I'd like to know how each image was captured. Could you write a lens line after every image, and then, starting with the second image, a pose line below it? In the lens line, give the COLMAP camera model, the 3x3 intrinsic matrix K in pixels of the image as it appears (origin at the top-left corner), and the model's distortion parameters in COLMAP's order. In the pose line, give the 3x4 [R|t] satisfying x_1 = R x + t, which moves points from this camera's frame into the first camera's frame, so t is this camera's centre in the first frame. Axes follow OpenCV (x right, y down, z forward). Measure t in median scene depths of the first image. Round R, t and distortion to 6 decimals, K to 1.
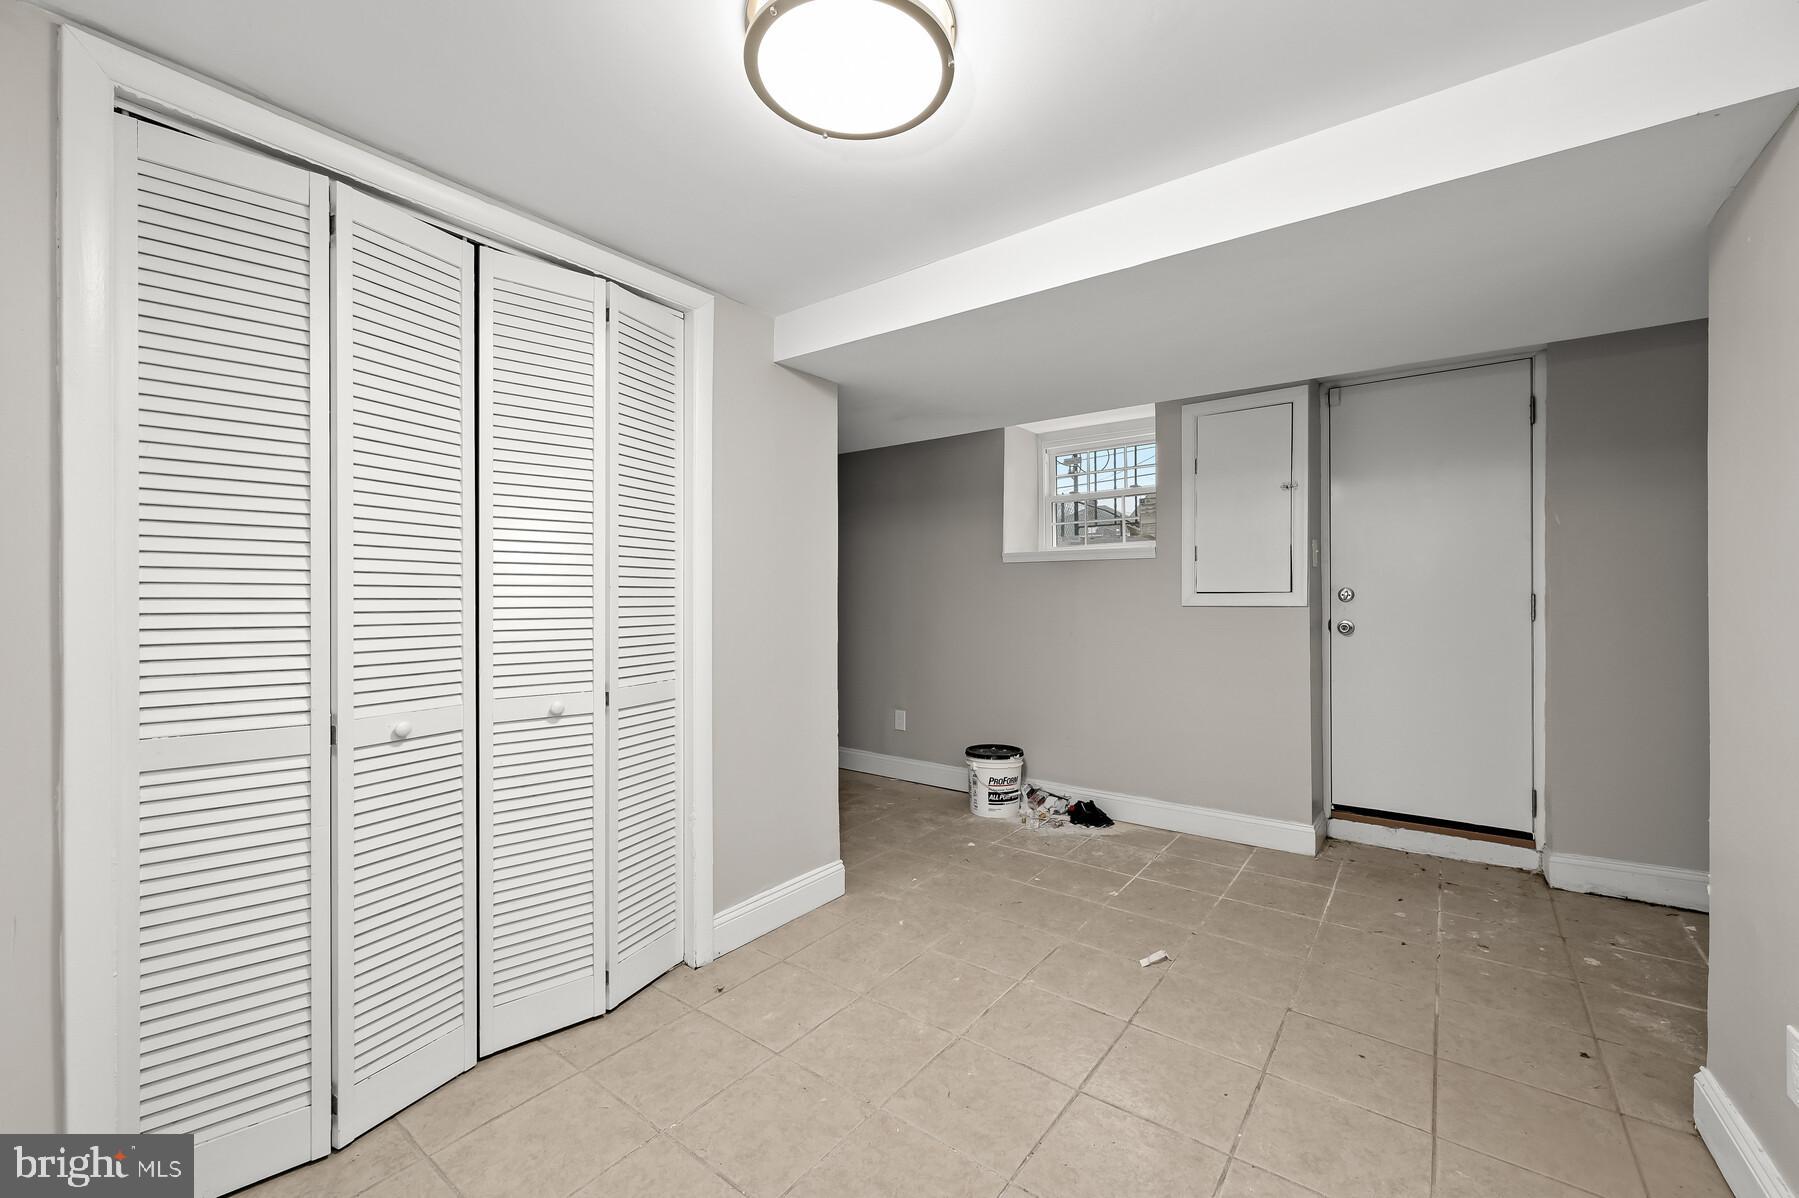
lens RADIAL K [[718.1, 0, 904.7], [0, 718.1, 608.6], [0, 0, 1]] dist [0.000472, -0.000131]
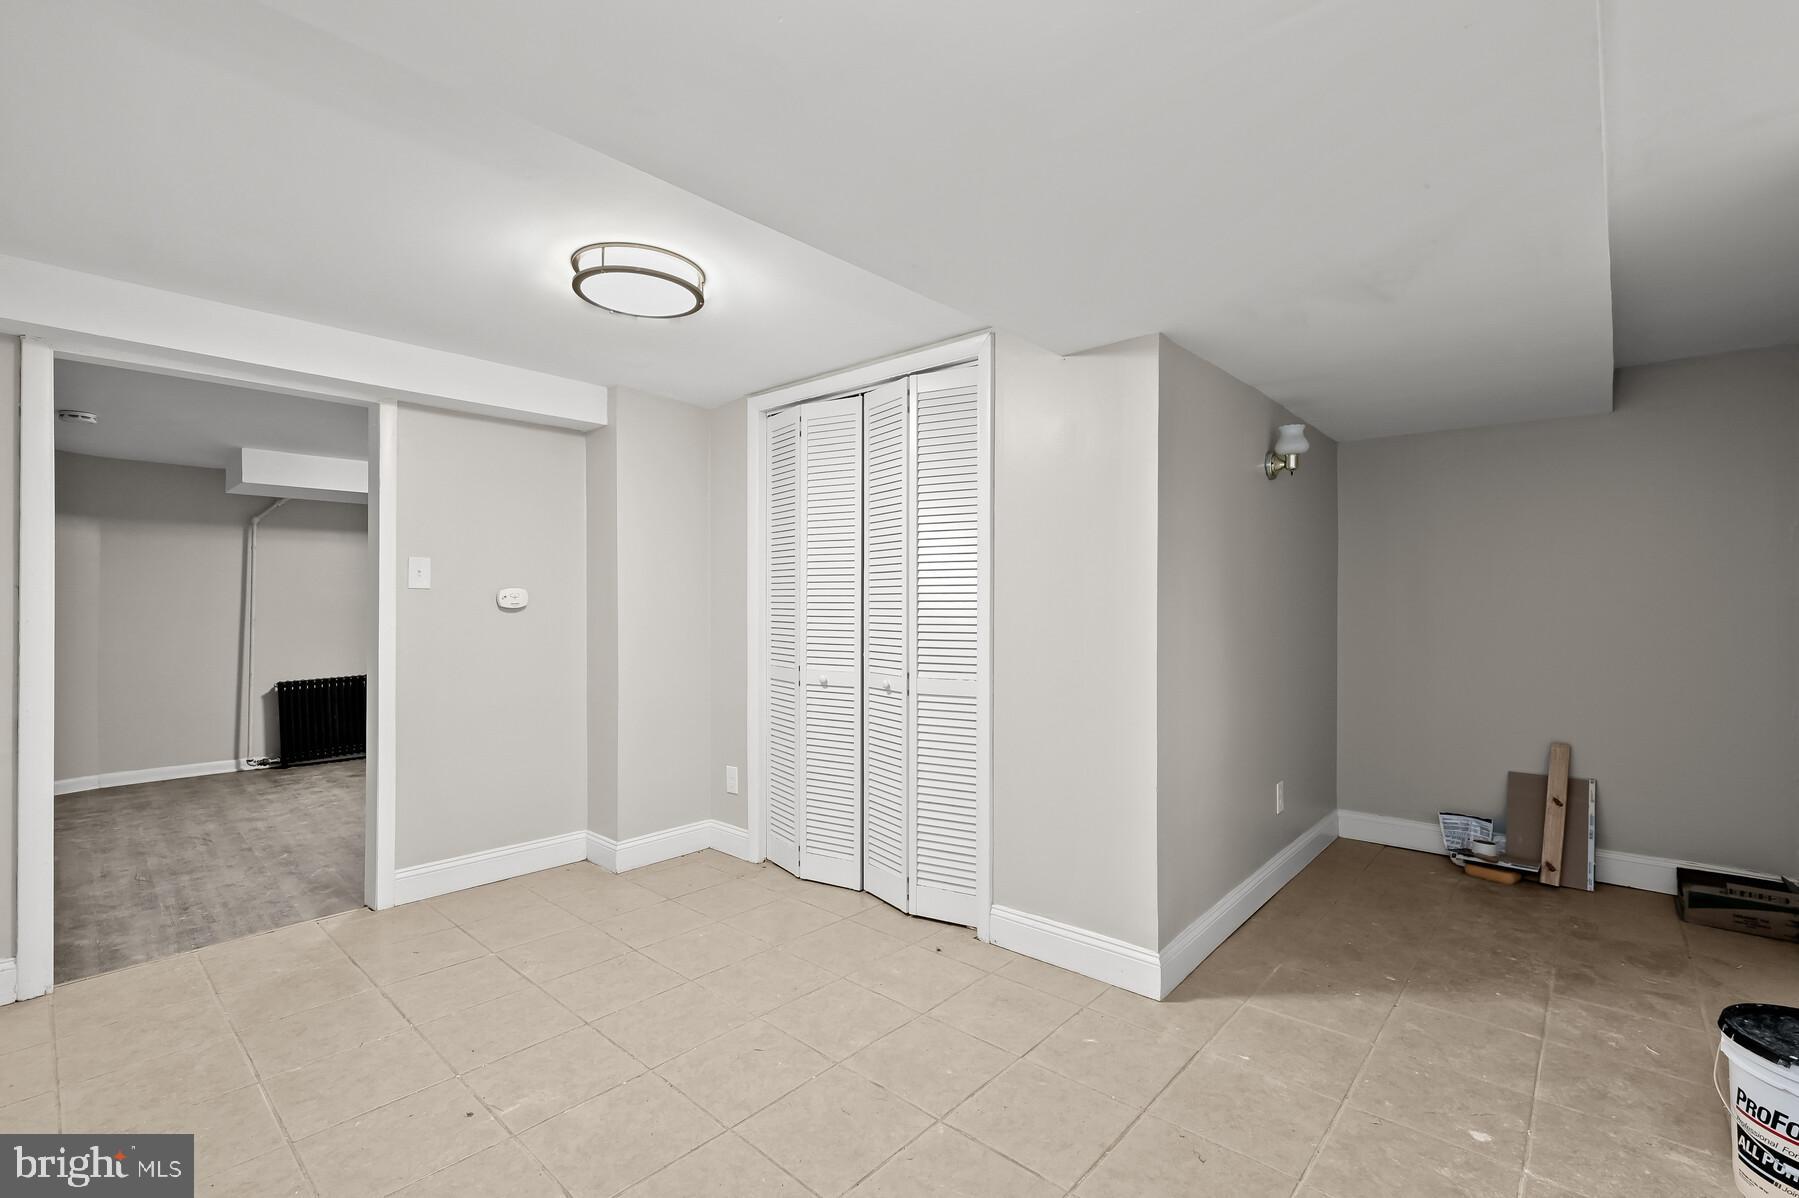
lens RADIAL K [[795.8, 0, 899.5], [0, 795.8, 599.0], [0, 0, 1]] dist [0.000553, 0.000141]
pose [[-0.088020, 0.003926, -0.996111, 1.154938], [-0.005999, 0.999972, 0.004472, -0.044349], [0.996101, 0.006369, -0.087994, 1.185404]]
